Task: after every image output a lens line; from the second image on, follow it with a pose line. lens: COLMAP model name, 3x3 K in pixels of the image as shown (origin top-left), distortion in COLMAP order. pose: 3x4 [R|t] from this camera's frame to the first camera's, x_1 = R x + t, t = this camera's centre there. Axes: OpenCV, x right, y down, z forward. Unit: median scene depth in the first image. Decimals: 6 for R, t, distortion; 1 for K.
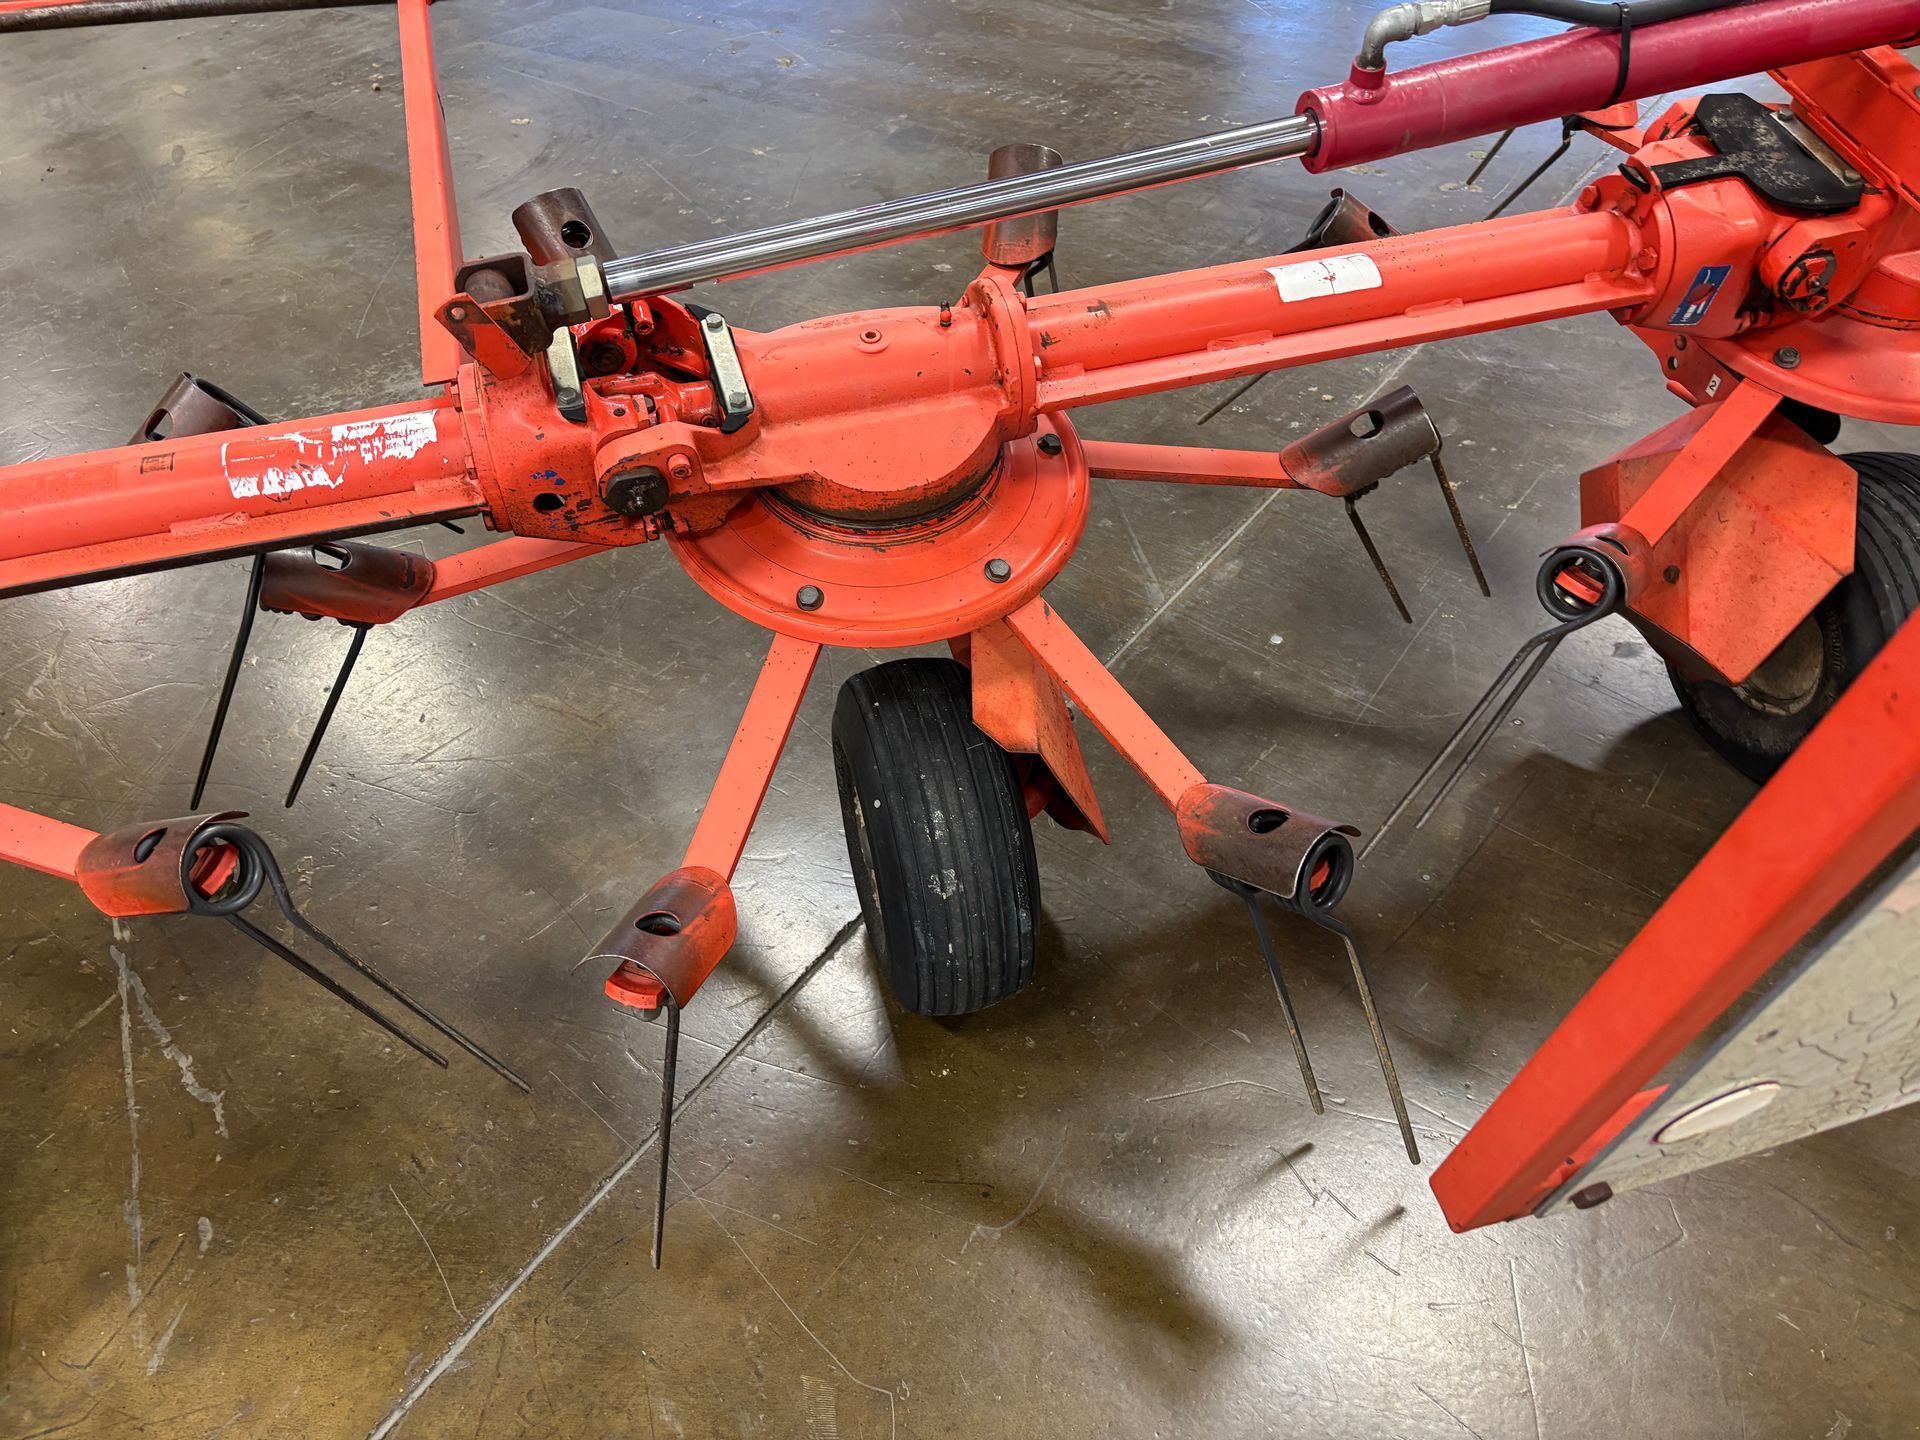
lens RADIAL K [[1445.2, 0, 950.1], [0, 1445.2, 712.1], [0, 0, 1]] dist [0.042743, -0.041637]
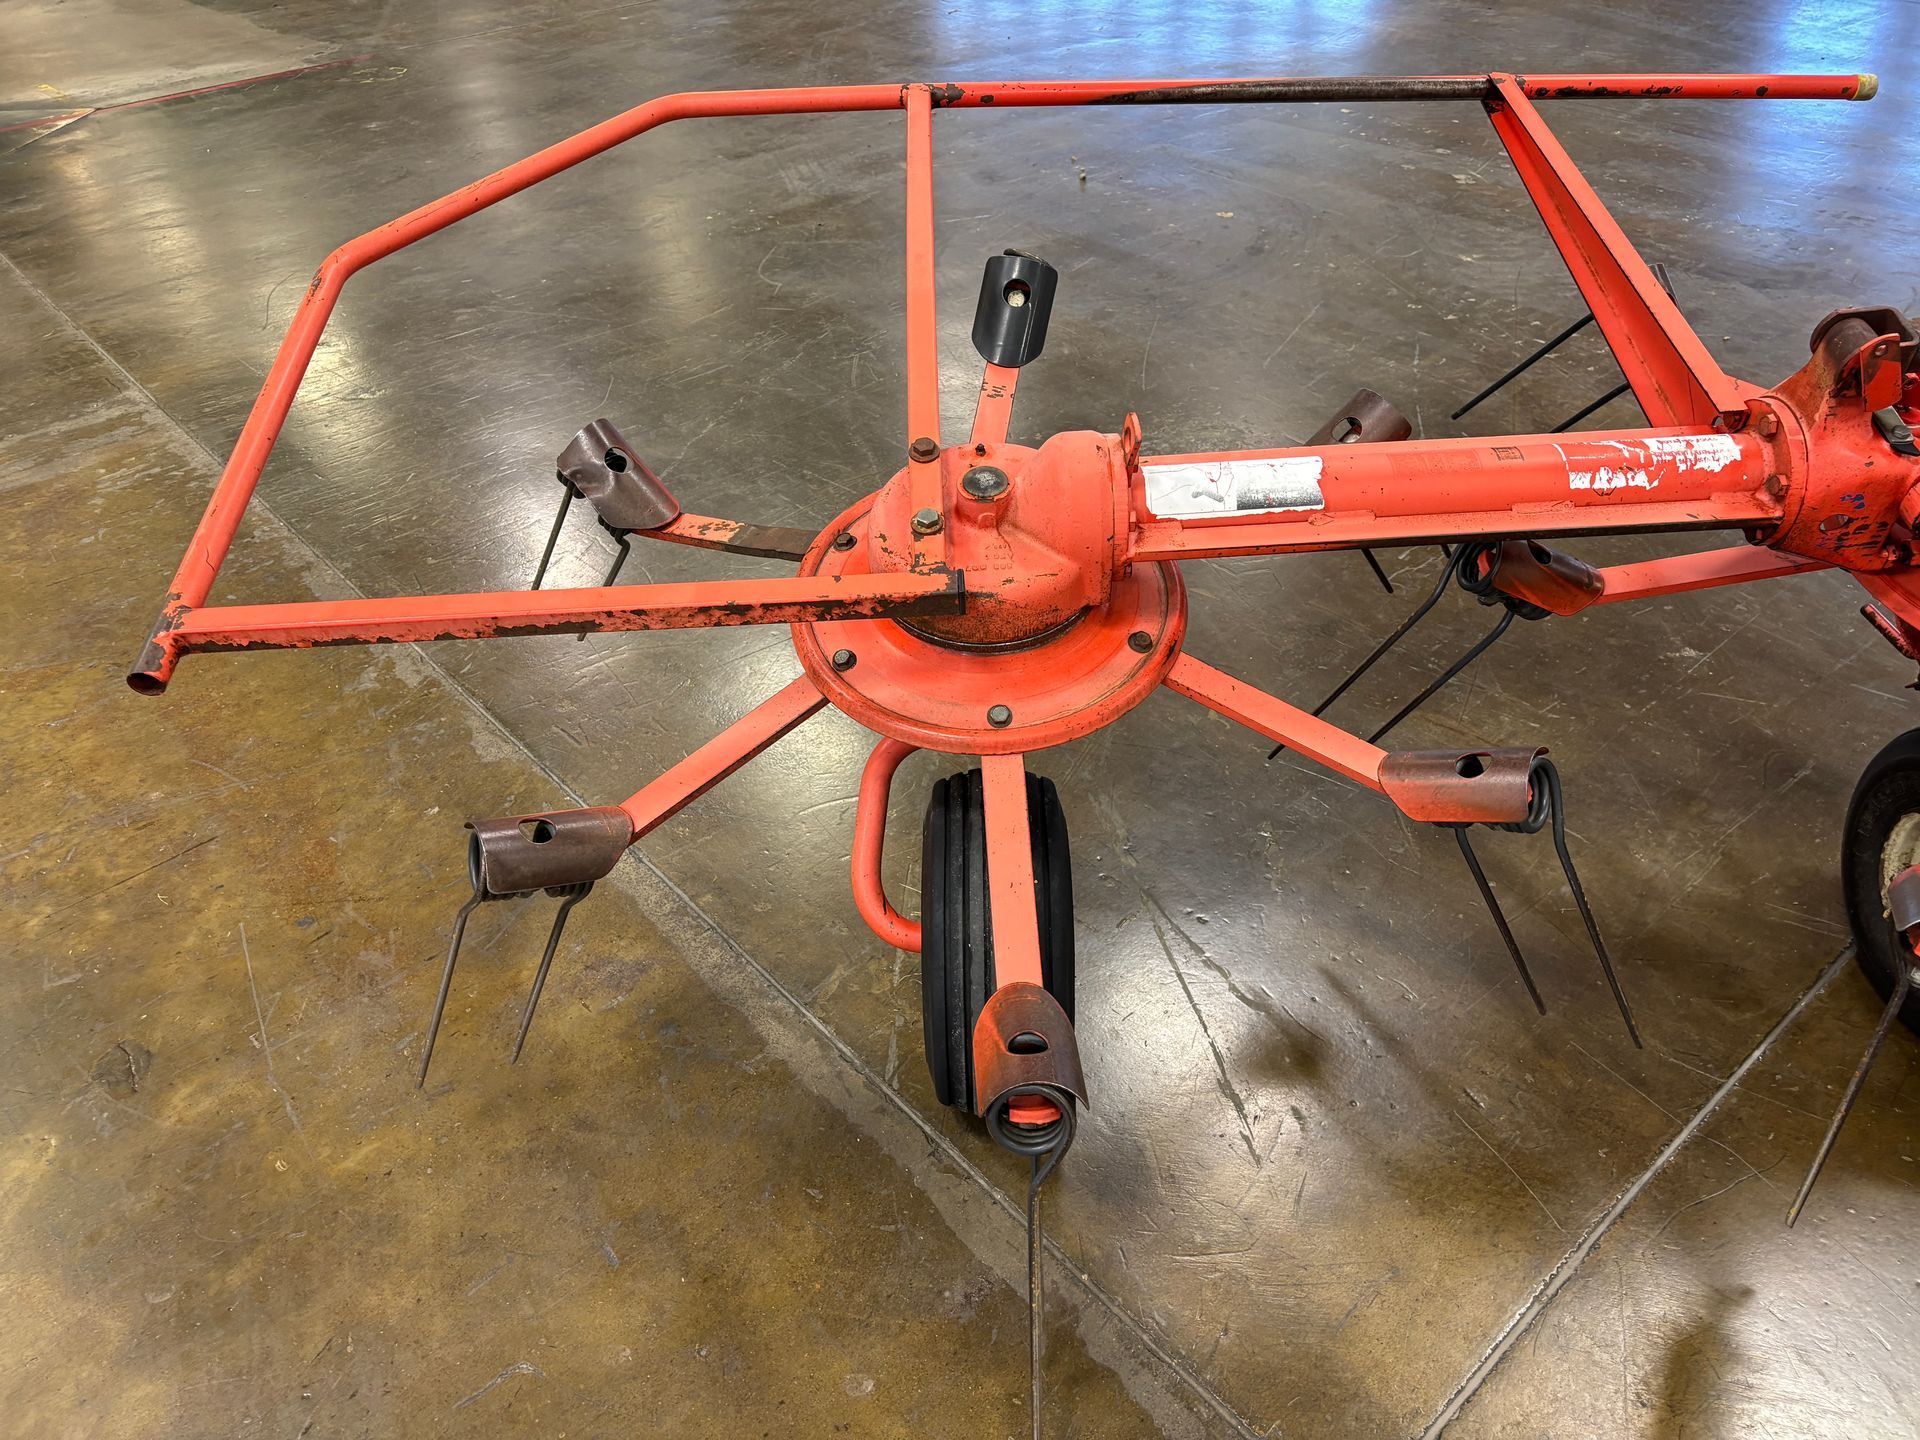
lens RADIAL K [[1445.2, 0, 965.5], [0, 1445.2, 716.3], [0, 0, 1]] dist [0.042743, -0.041637]
pose [[0.971898, 0.142712, -0.187210, -0.584911], [-0.155288, 0.986378, -0.054253, 0.143925], [0.176918, 0.081800, 0.980821, -0.192890]]
